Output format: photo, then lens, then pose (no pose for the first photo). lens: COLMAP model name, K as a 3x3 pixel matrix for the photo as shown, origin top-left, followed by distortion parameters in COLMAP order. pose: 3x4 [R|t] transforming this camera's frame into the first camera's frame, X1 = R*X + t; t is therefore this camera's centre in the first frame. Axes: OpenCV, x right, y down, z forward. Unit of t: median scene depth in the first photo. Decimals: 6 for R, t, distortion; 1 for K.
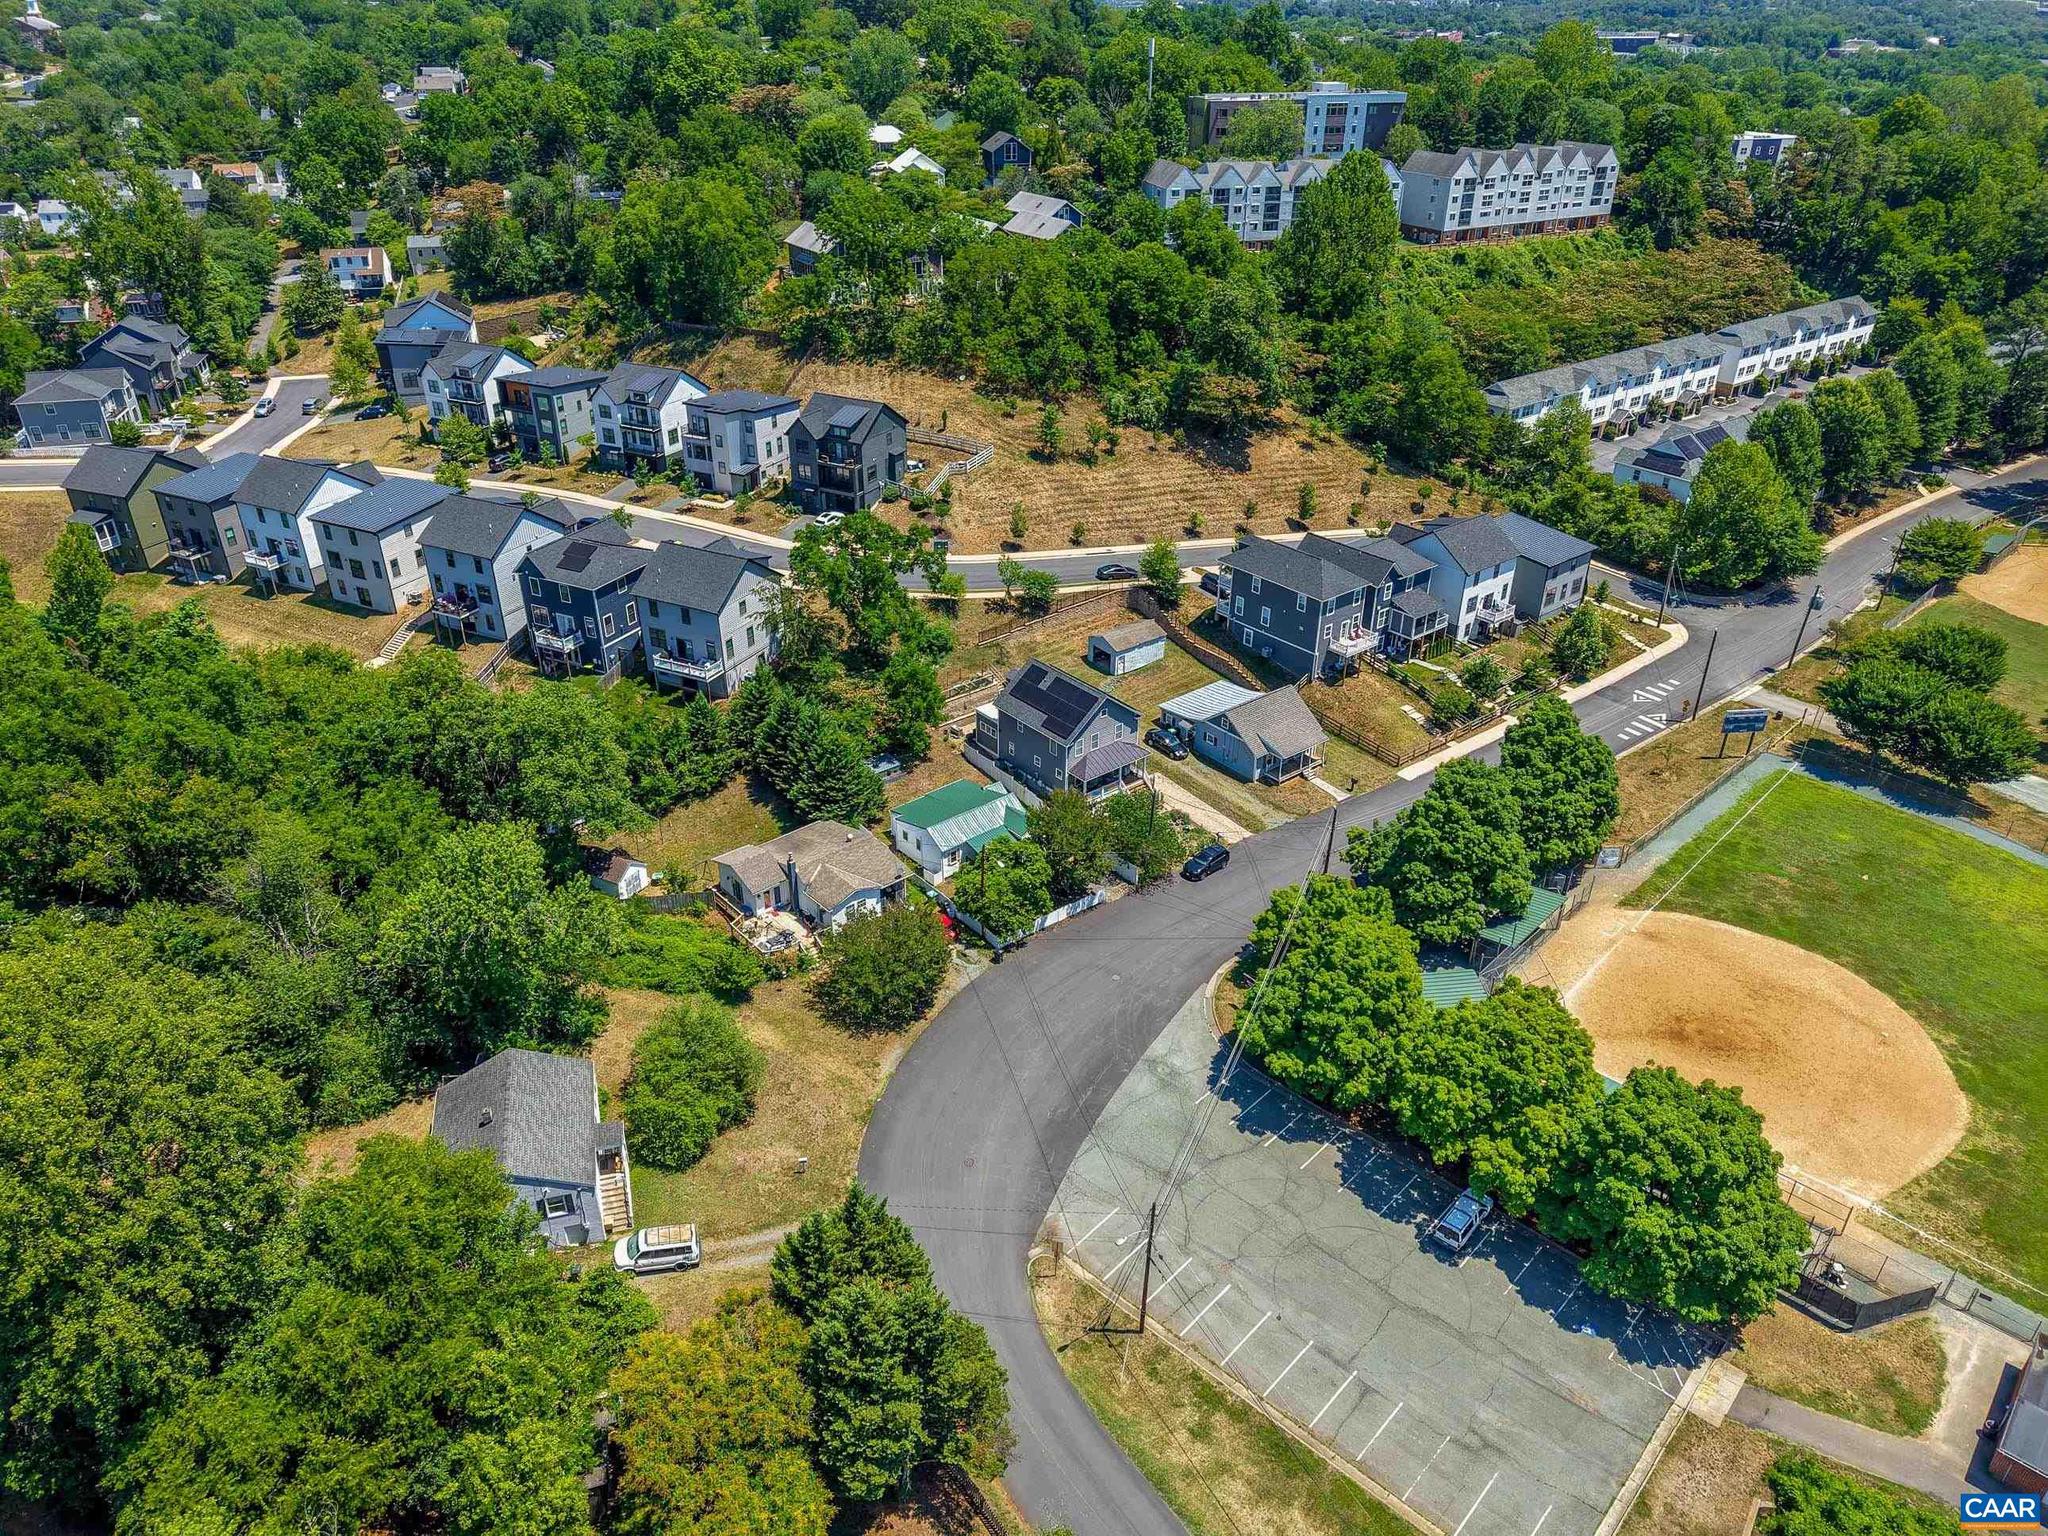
lens RADIAL K [[1338.4, 0, 1022.1], [0, 1338.4, 816.0], [0, 0, 1]] dist [0.039450, -0.037904]
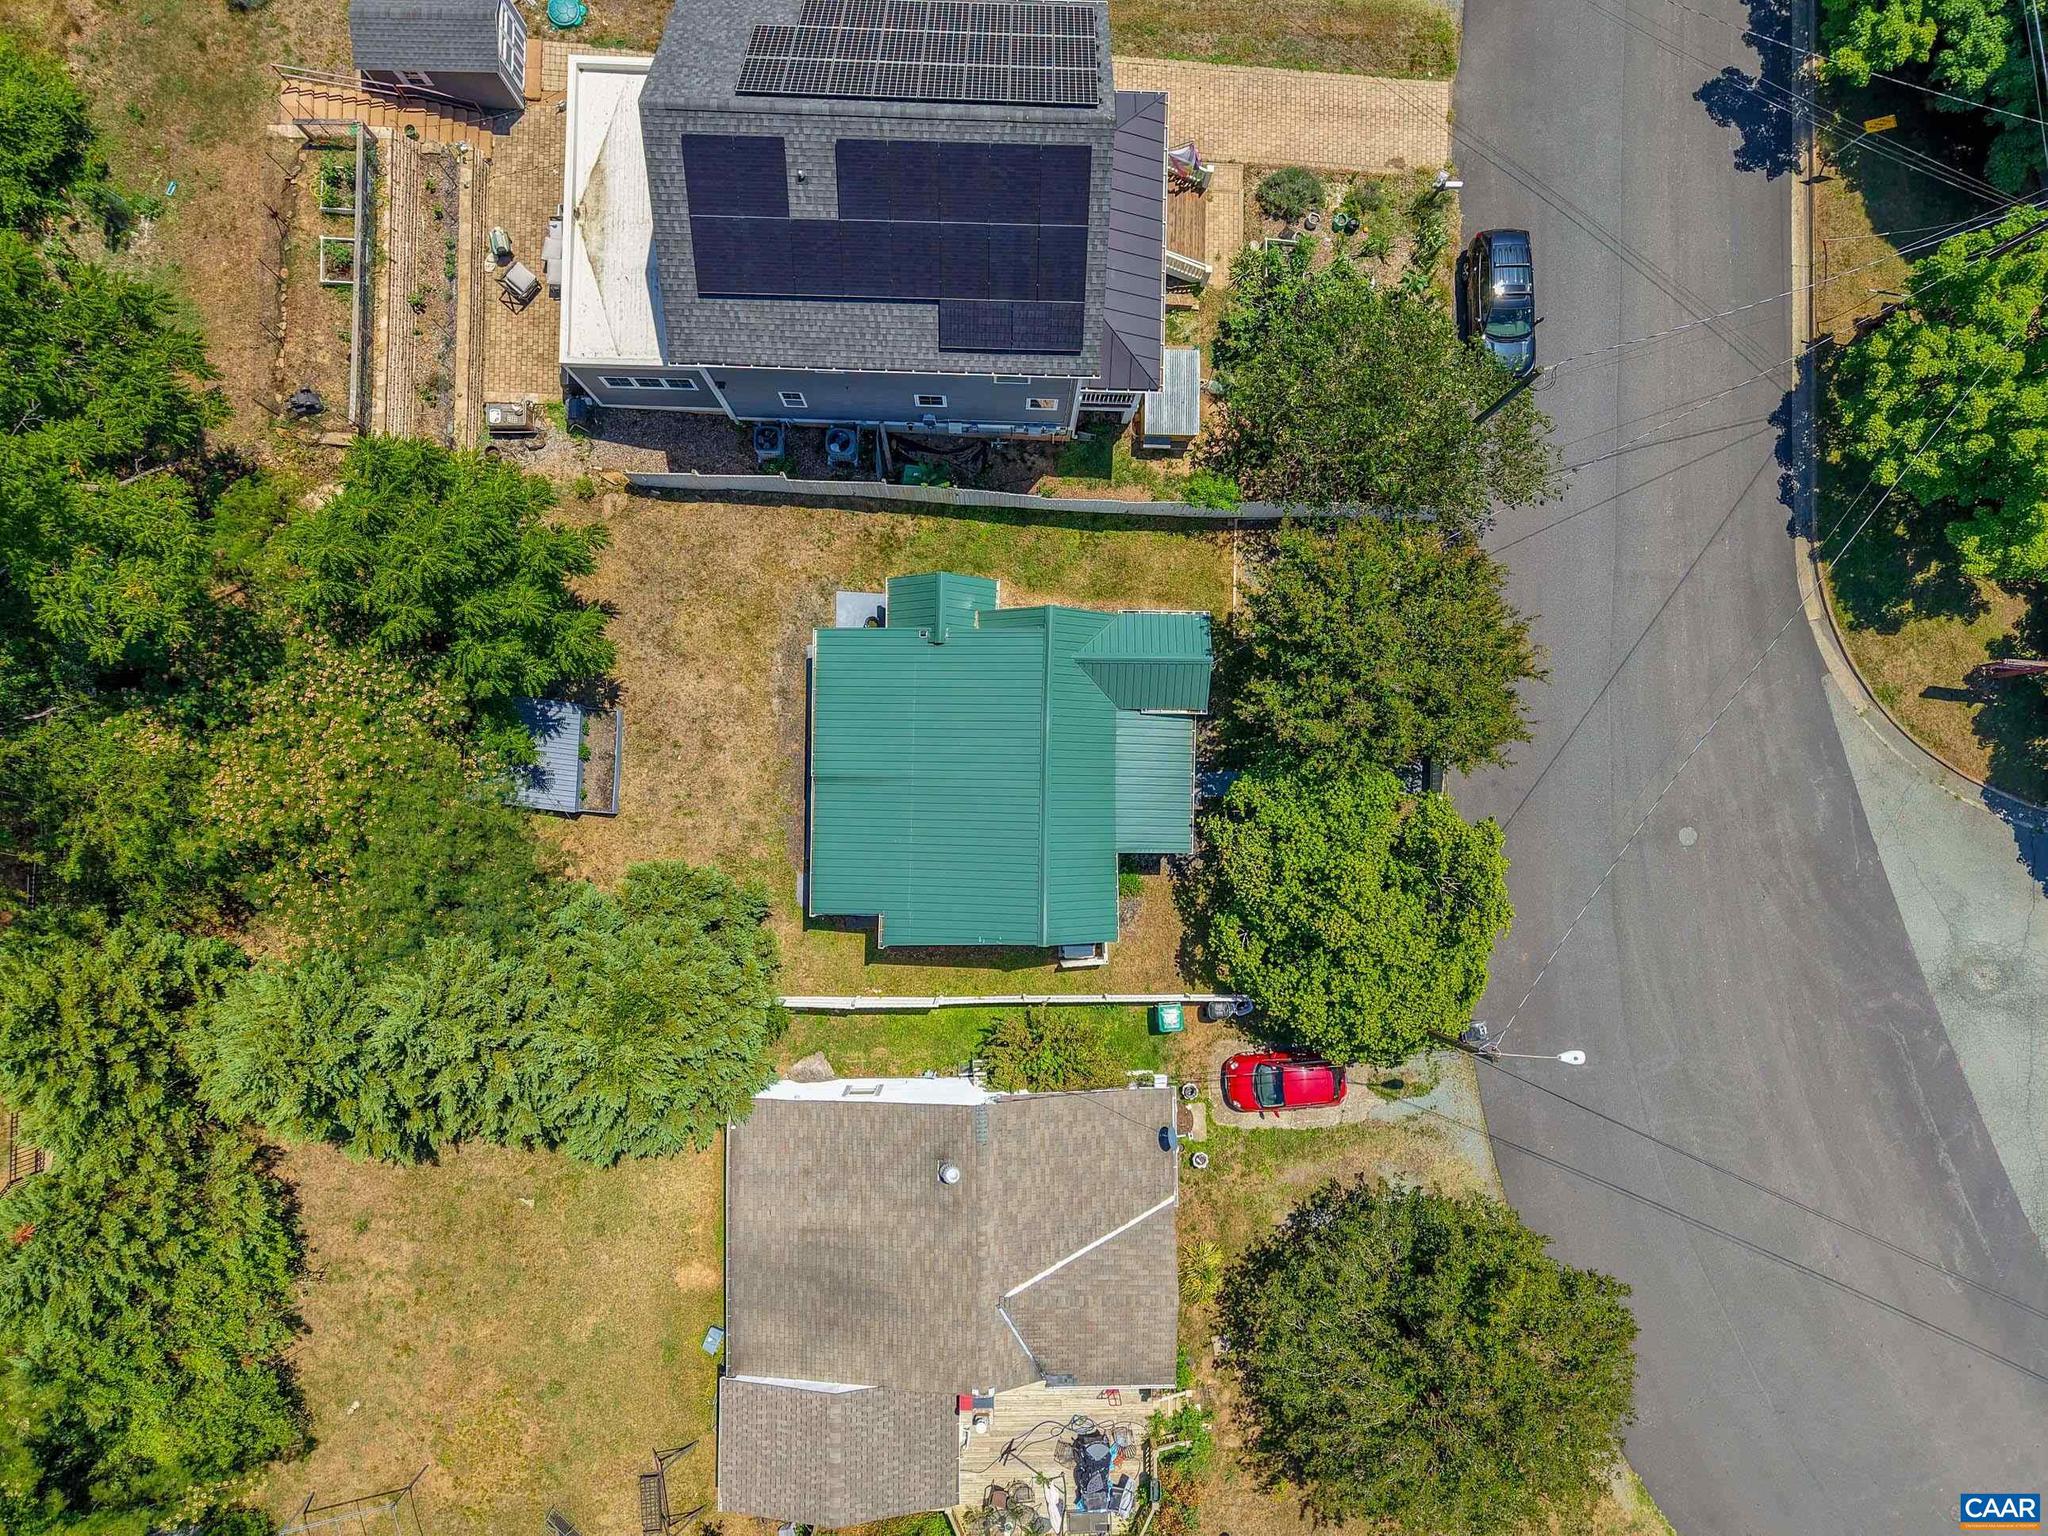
lens RADIAL K [[1372.2, 0, 1029.7], [0, 1372.2, 774.7], [0, 0, 1]] dist [-0.001101, 0.003167]
pose [[0.647834, -0.760847, 0.037729, -0.043802], [0.383897, 0.368851, 0.846506, -0.228579], [-0.657978, -0.533911, 0.531041, 0.675822]]
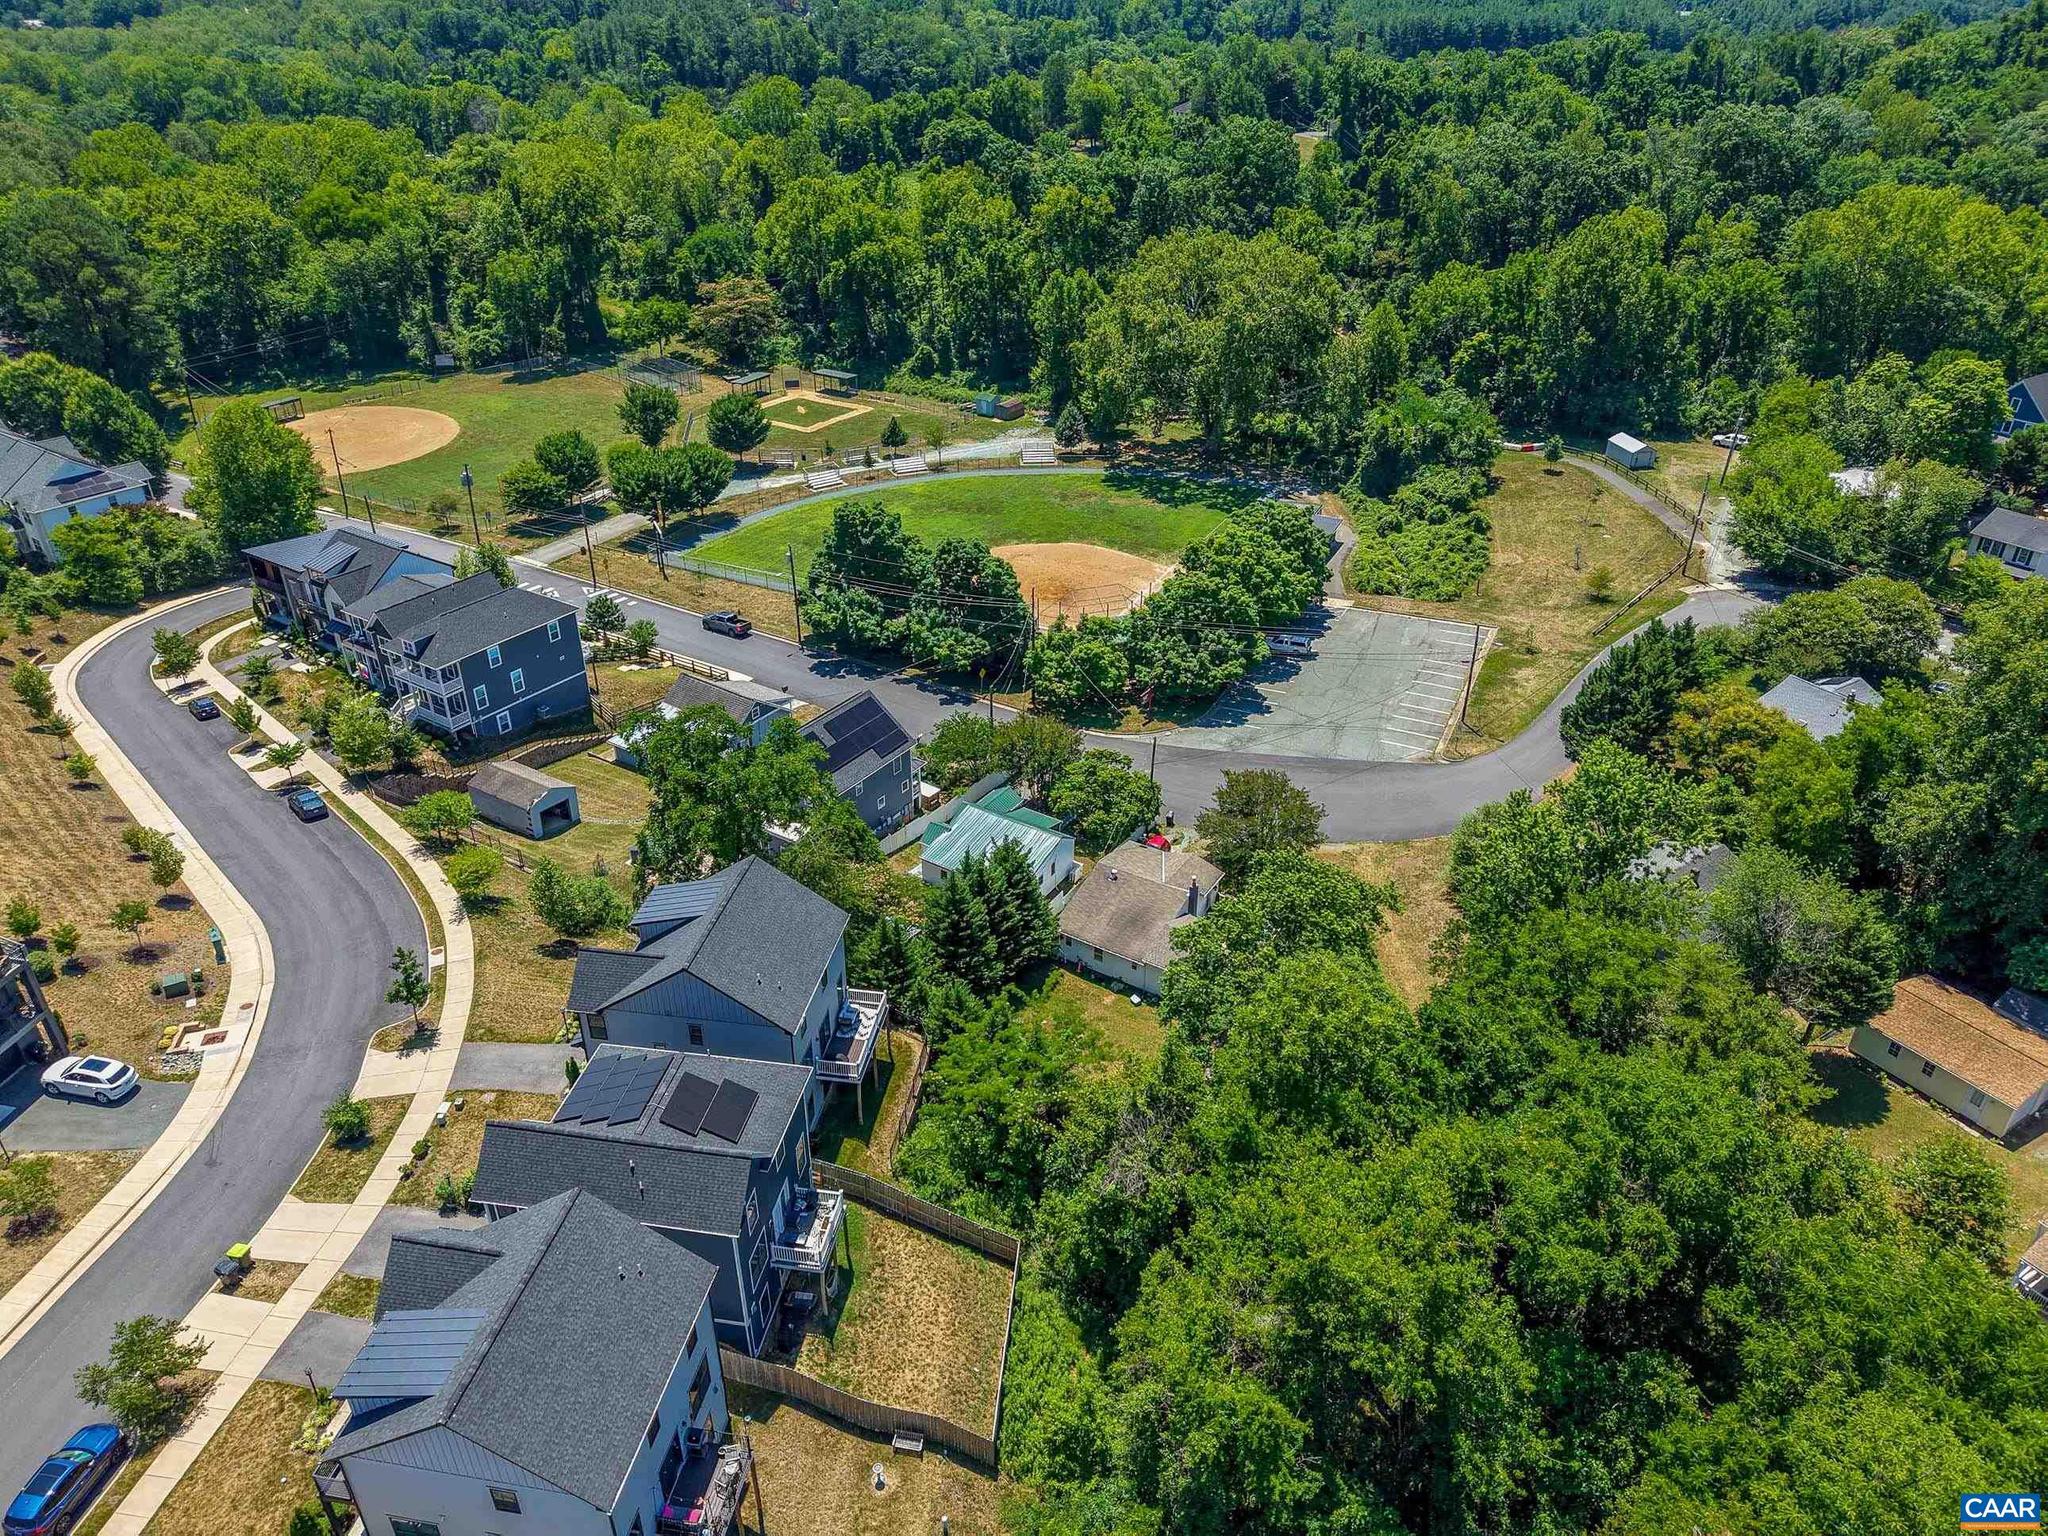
lens RADIAL K [[1359.9, 0, 1024.0], [0, 1359.9, 768.0], [0, 0, 1]] dist [0.087927, -0.136290]
pose [[-0.295068, -0.488026, 0.821442, -0.640908], [0.495973, 0.656590, 0.568243, -0.448272], [-0.816668, 0.575083, 0.048309, 0.755166]]
